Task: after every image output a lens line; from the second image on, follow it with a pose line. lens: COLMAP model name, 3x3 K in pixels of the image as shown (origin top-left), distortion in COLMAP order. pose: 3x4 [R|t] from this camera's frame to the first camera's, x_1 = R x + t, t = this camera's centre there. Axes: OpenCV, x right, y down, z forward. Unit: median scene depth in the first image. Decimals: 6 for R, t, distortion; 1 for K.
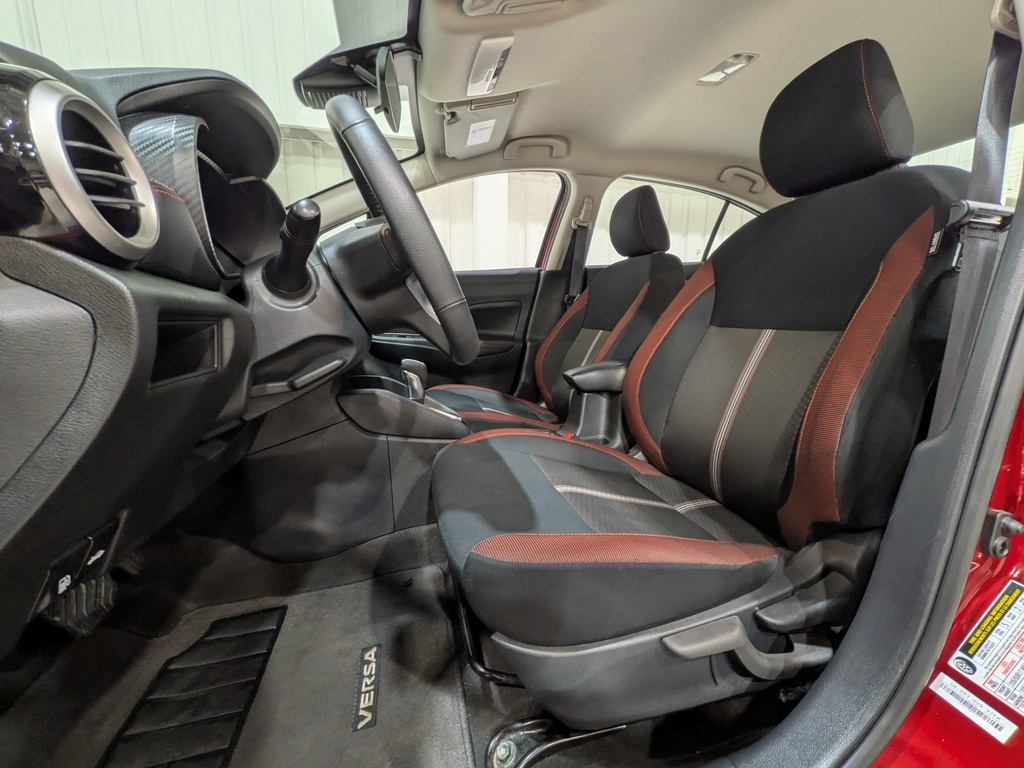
lens RADIAL K [[391.9, 0, 512.0], [0, 391.9, 384.0], [0, 0, 1]] dist [-0.000307, -0.000065]
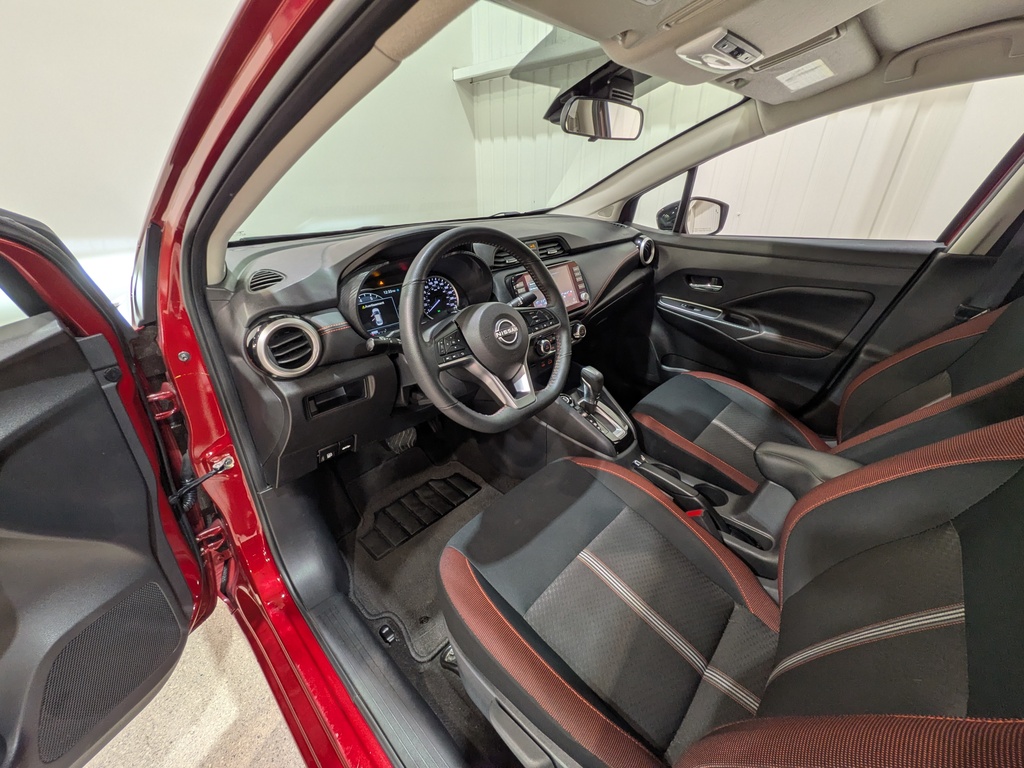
lens RADIAL K [[391.9, 0, 512.0], [0, 391.9, 384.0], [0, 0, 1]] dist [-0.000307, -0.000065]
pose [[0.529196, 0.393715, -0.751625, 0.358625], [-0.163820, 0.916571, 0.364776, -0.293499], [0.832535, -0.069907, 0.549544, 0.142587]]
